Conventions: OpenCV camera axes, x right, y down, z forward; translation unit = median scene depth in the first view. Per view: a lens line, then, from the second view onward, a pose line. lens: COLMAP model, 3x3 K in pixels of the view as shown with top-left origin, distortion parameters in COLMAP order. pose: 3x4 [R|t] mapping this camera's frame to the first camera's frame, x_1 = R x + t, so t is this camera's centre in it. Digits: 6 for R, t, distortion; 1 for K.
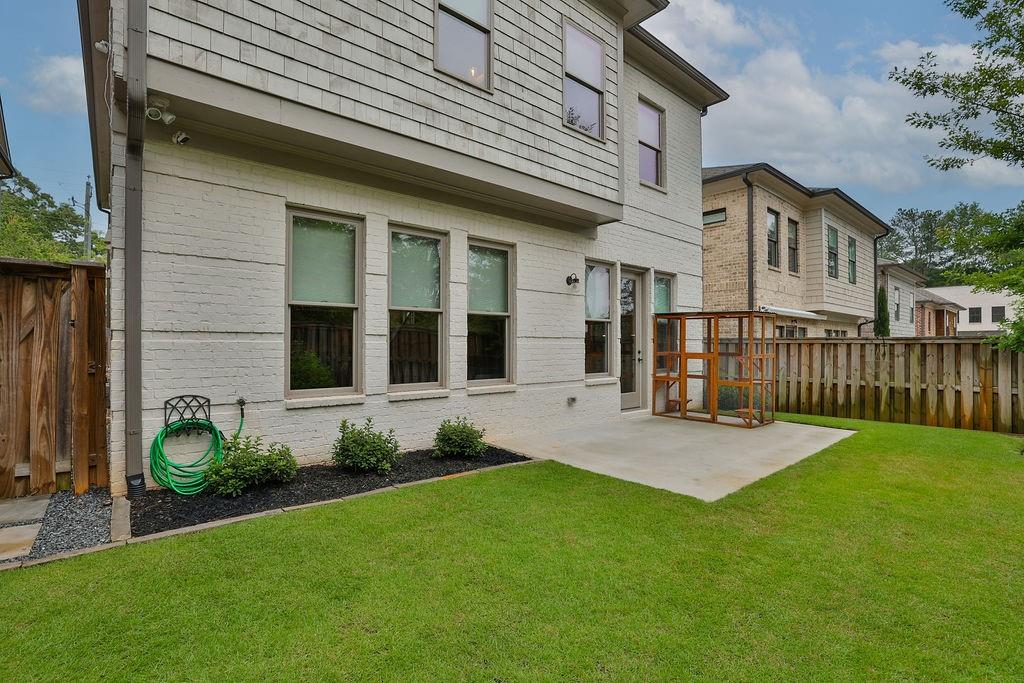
lens RADIAL K [[460.6, 0, 506.2], [0, 460.6, 340.6], [0, 0, 1]] dist [-0.049029, 0.016749]
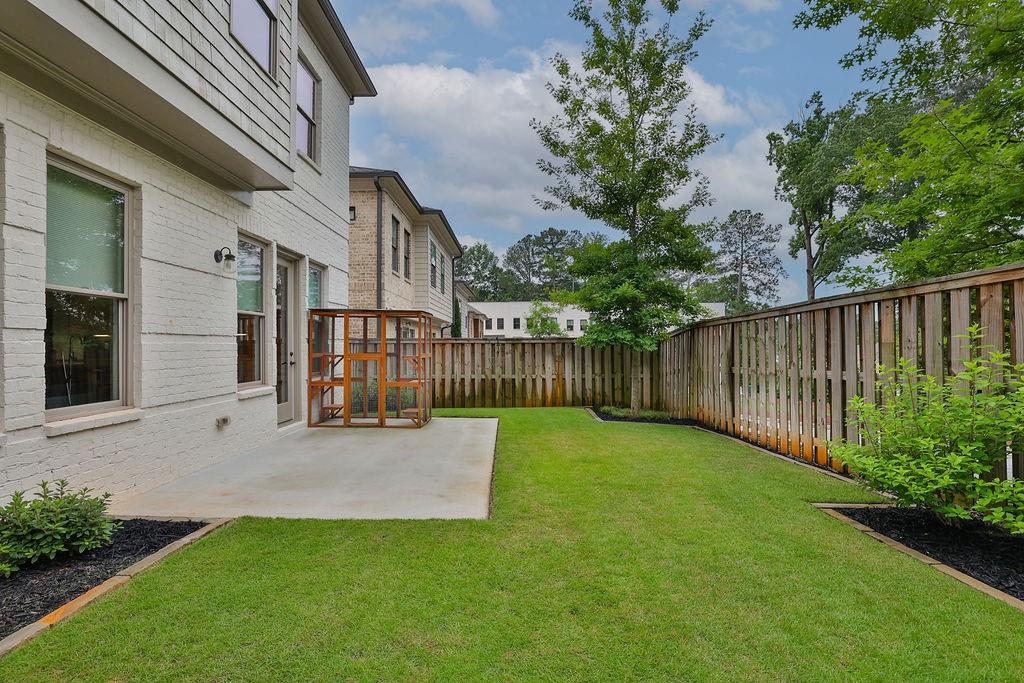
lens RADIAL K [[460.6, 0, 506.2], [0, 460.6, 340.6], [0, 0, 1]] dist [-0.049029, 0.016749]
pose [[0.651809, 0.002602, 0.758378, -0.094093], [0.000139, 0.999994, -0.003551, 0.003935], [-0.758383, 0.002420, 0.651805, 0.175135]]
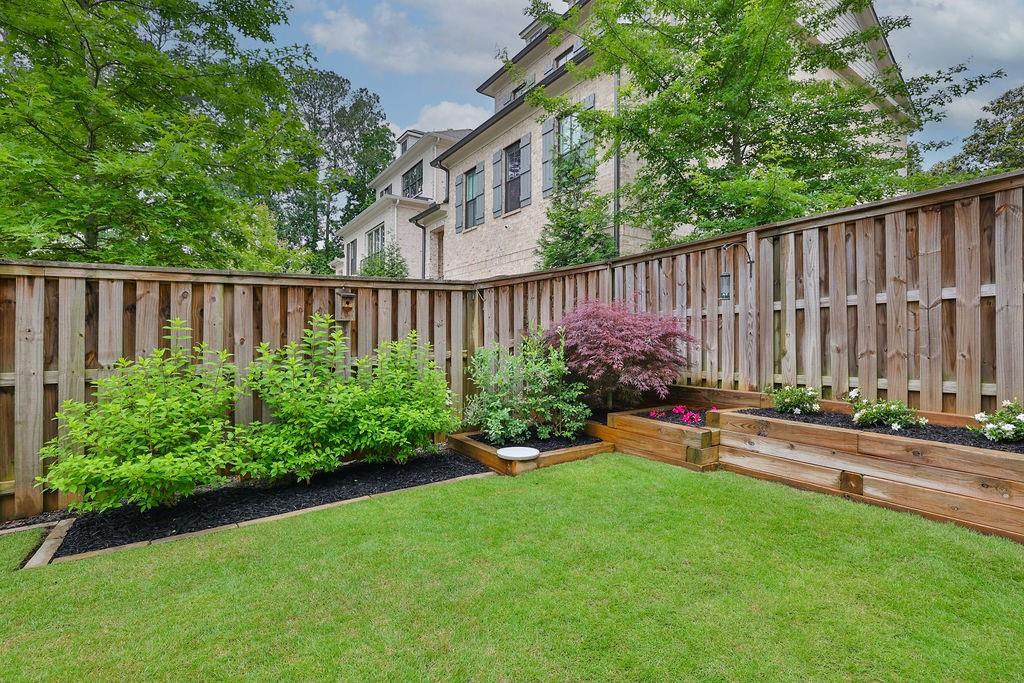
lens RADIAL K [[470.2, 0, 516.6], [0, 470.2, 335.9], [0, 0, 1]] dist [-0.047581, 0.017831]
pose [[-0.996135, -0.000958, 0.087826, 0.089933], [-0.002196, 0.999900, -0.014004, 0.011436], [-0.087804, -0.014143, -0.996037, 0.519327]]
